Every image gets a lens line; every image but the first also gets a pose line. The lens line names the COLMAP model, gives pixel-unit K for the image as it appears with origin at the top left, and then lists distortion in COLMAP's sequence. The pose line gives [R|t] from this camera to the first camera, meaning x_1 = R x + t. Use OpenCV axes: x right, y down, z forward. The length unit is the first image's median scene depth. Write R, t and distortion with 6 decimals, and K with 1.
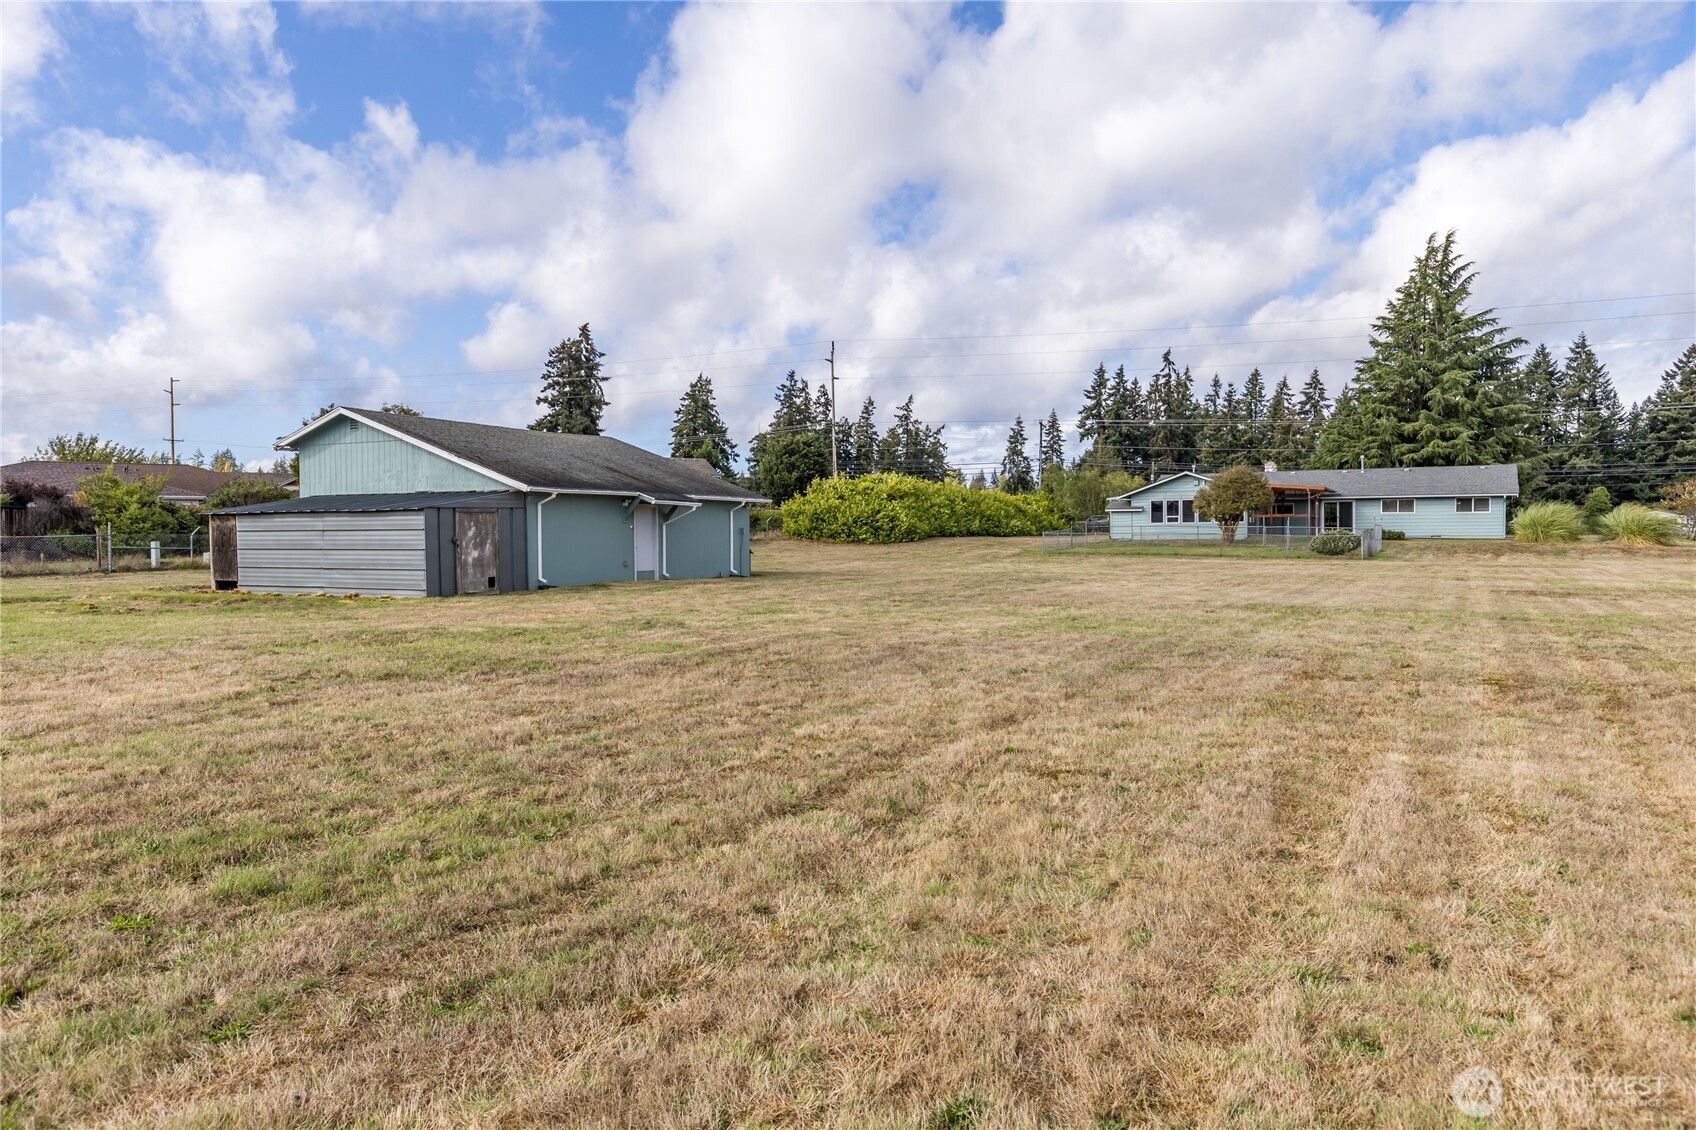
lens RADIAL K [[1166.6, 0, 846.9], [0, 1166.6, 561.3], [0, 0, 1]] dist [-0.009163, 0.000006]
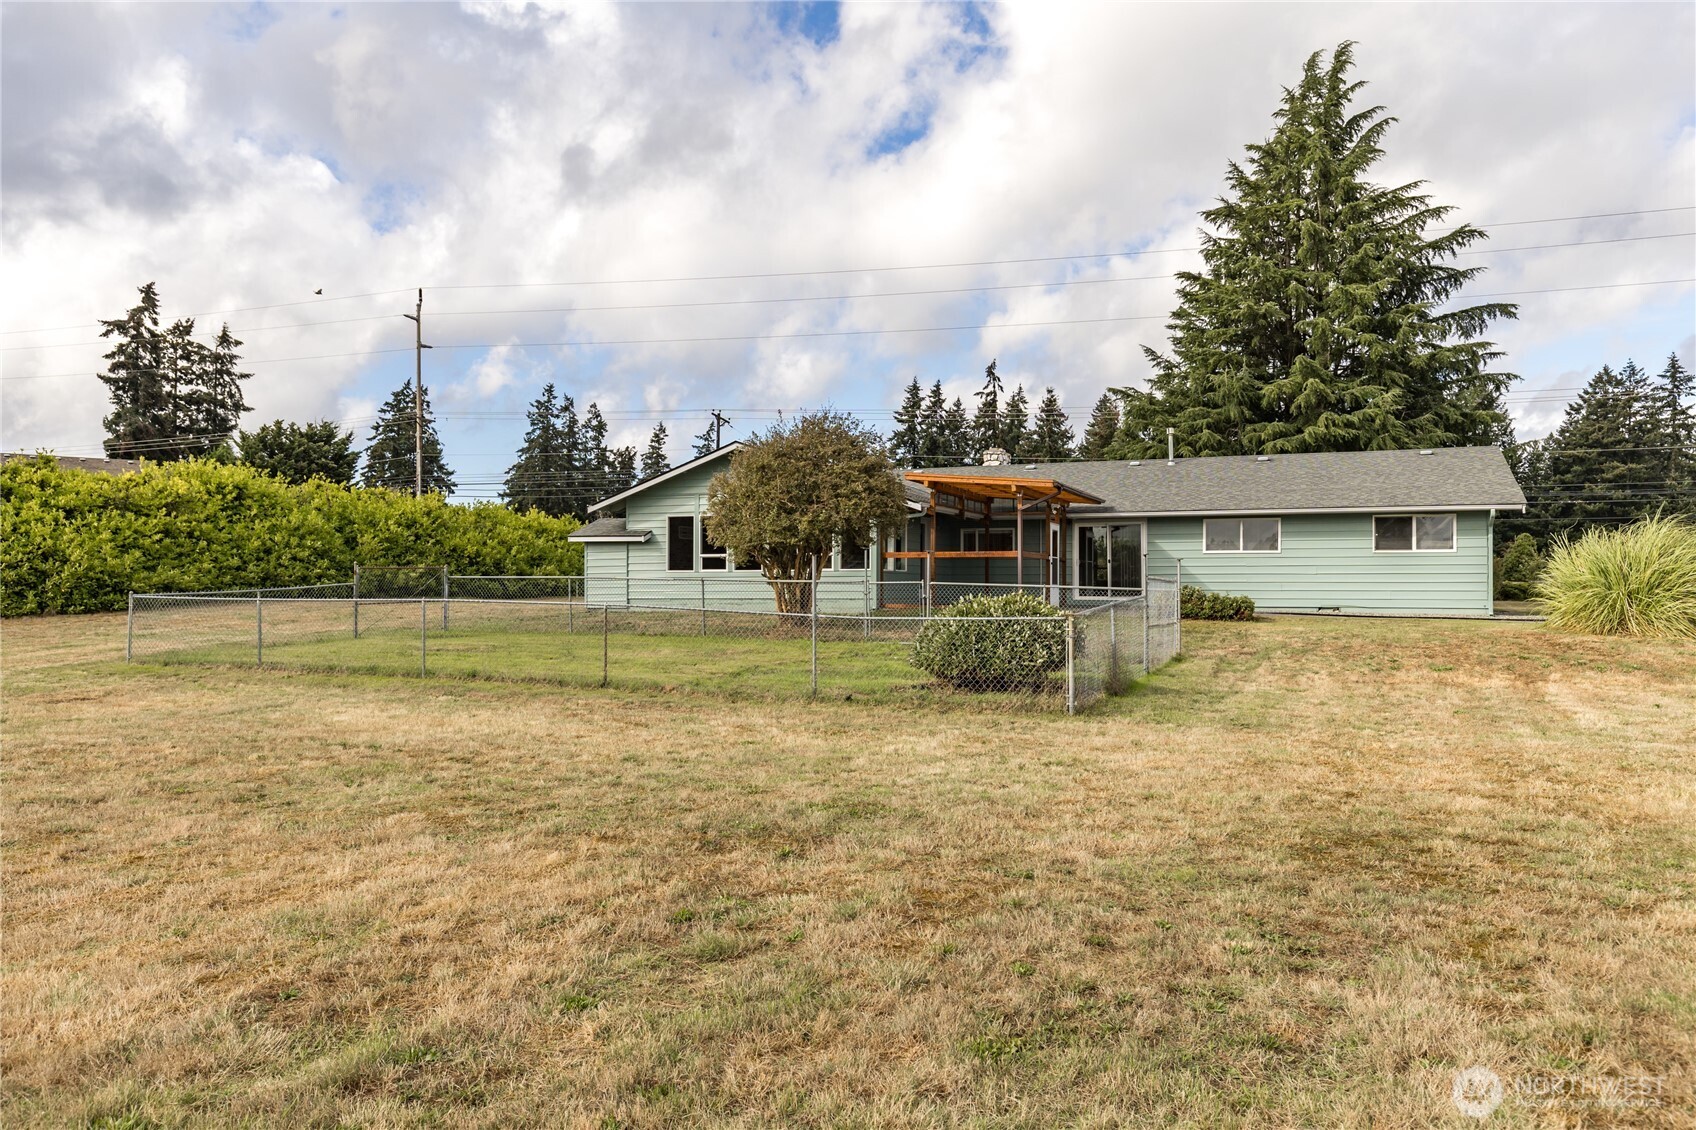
lens RADIAL K [[1227.8, 0, 848.8], [0, 1227.8, 569.4], [0, 0, 1]] dist [0.003974, -0.001364]
pose [[0.993971, 0.009425, 0.109233, 0.091194], [-0.005324, 0.999272, -0.037775, -0.005726], [-0.109510, 0.036966, 0.993298, 0.184674]]
